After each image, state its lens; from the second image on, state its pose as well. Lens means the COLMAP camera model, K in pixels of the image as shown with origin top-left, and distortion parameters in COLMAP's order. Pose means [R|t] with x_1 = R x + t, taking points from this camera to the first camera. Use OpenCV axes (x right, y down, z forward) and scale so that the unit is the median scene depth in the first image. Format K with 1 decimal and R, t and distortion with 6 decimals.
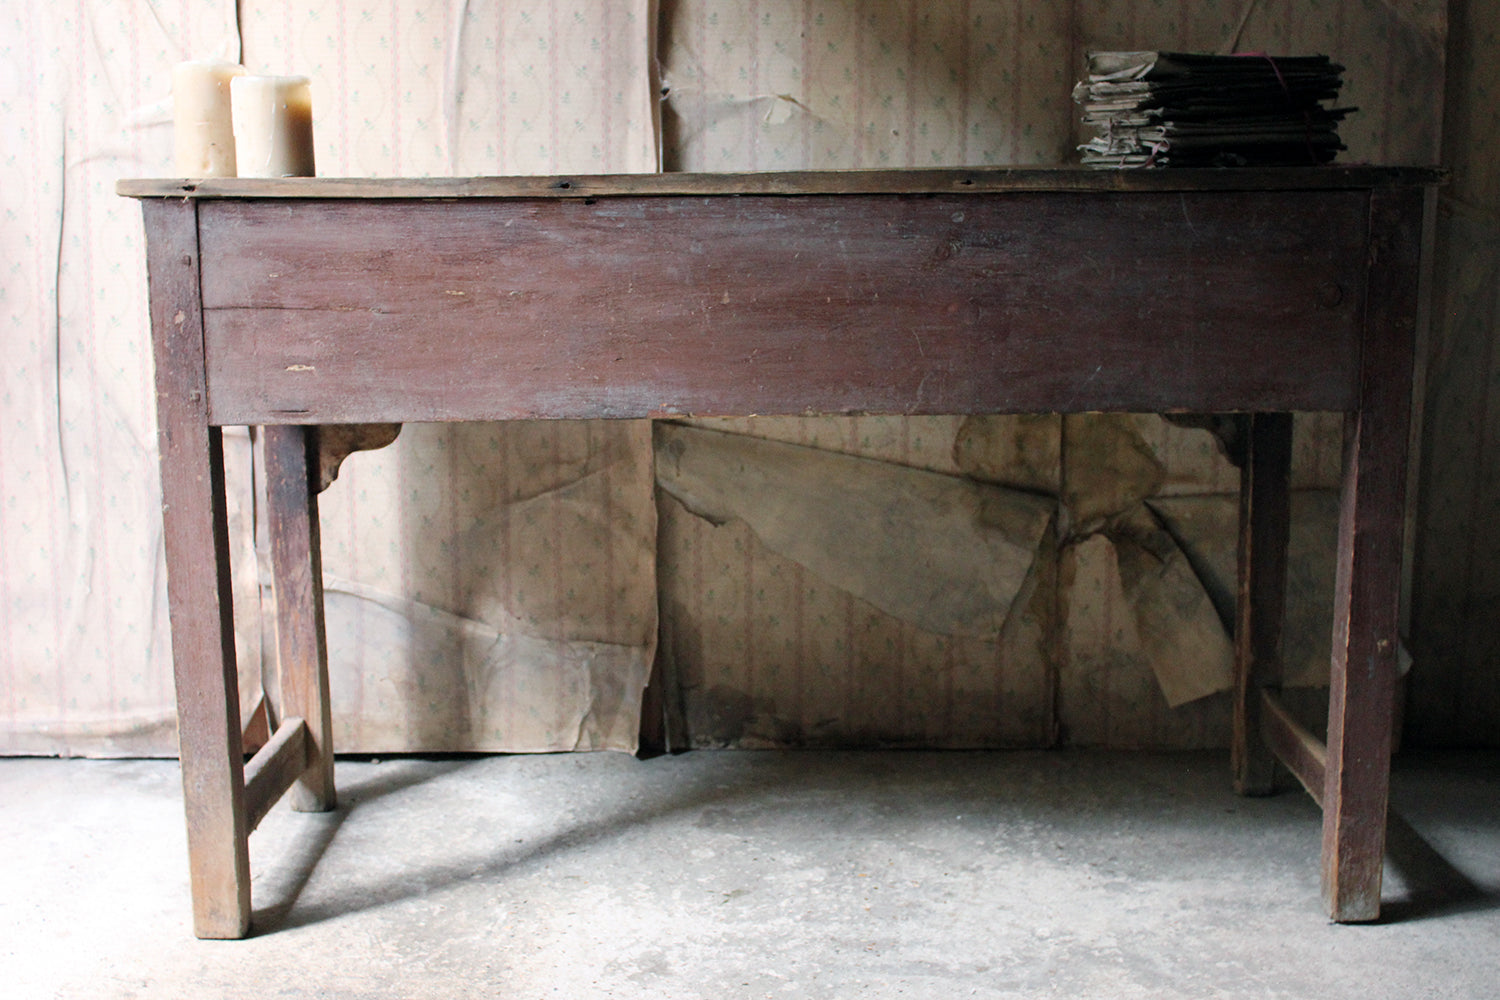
lens RADIAL K [[1930.0, 0, 749.1], [0, 1930.0, 502.6], [0, 0, 1]] dist [-0.044380, 0.000000]
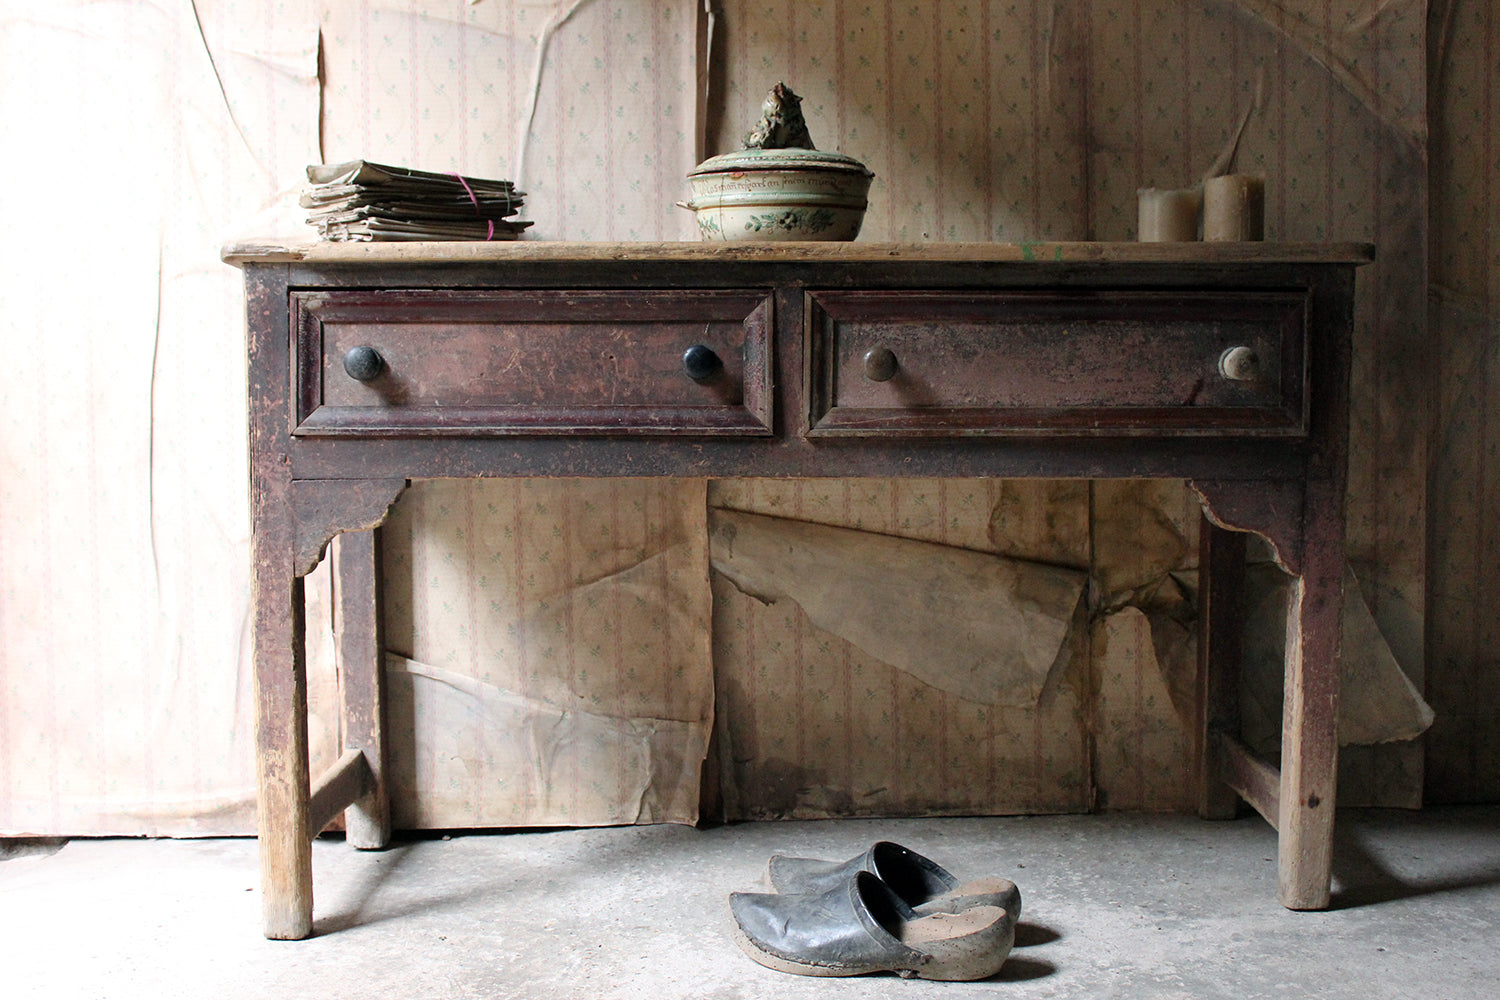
lens RADIAL K [[1749.9, 0, 748.0], [0, 1749.9, 500.3], [0, 0, 1]] dist [-0.063267, 0.000000]
pose [[0.999774, -0.020693, -0.004781, -0.022600], [0.020062, 0.994036, -0.107195, 0.059753], [0.006971, 0.107074, 0.994227, 0.039470]]
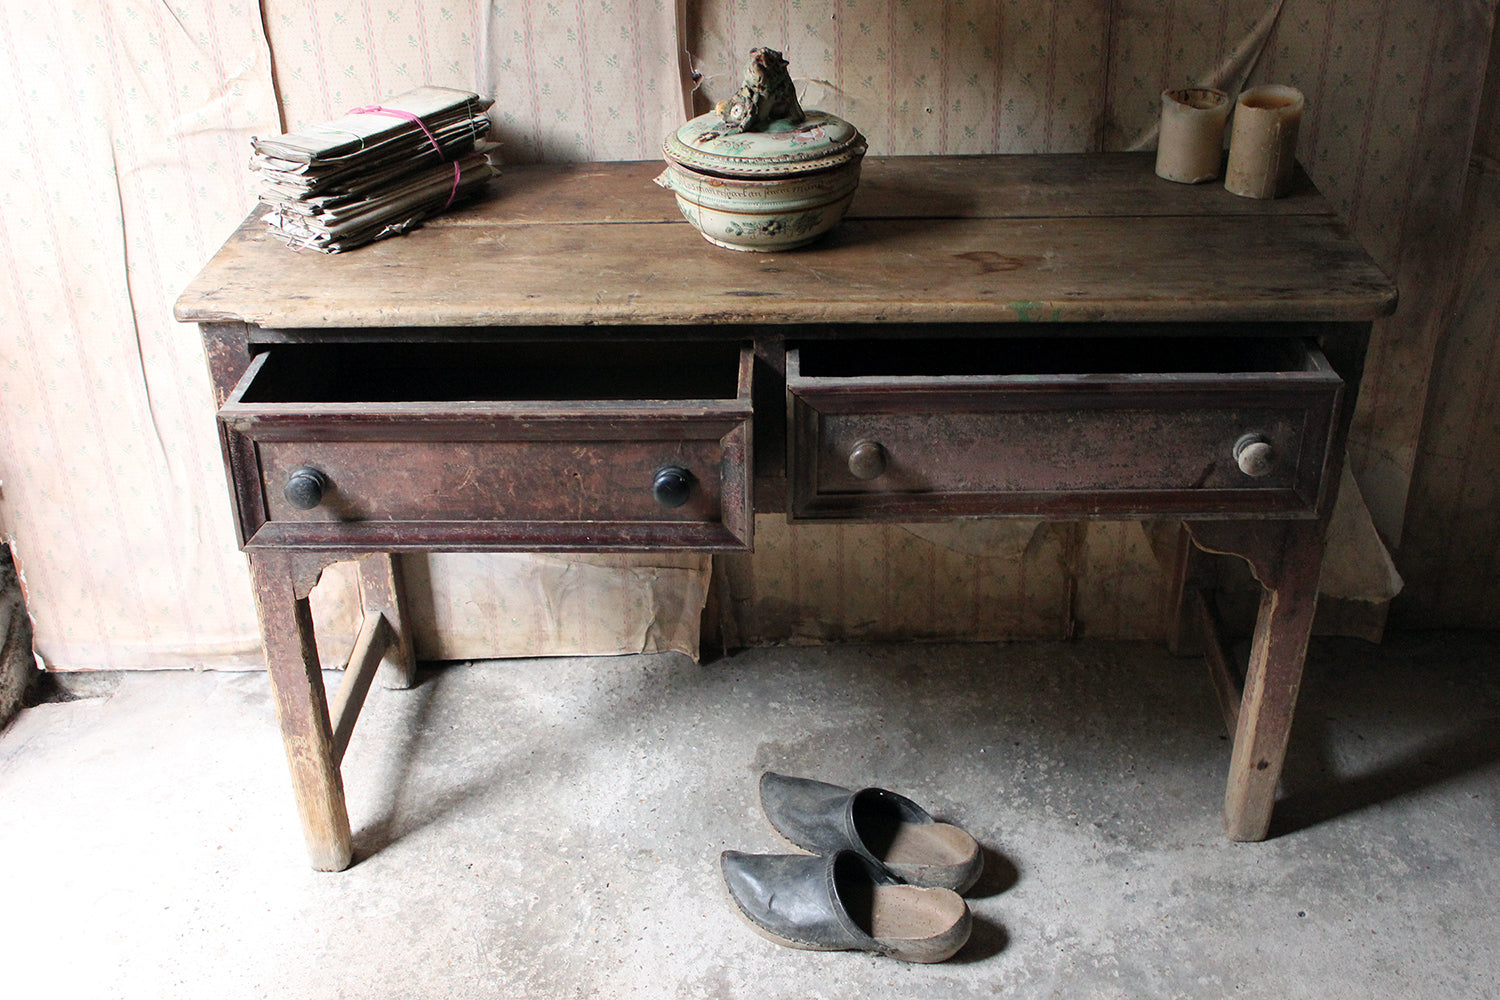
lens RADIAL K [[1702.8, 0, 742.5], [0, 1702.8, 514.7], [0, 0, 1]] dist [-0.070417, 0.000000]
pose [[0.998918, -0.021147, -0.041428, 0.011471], [0.034241, 0.937146, 0.347252, -0.306190], [0.031481, -0.348295, 0.936856, 0.101616]]
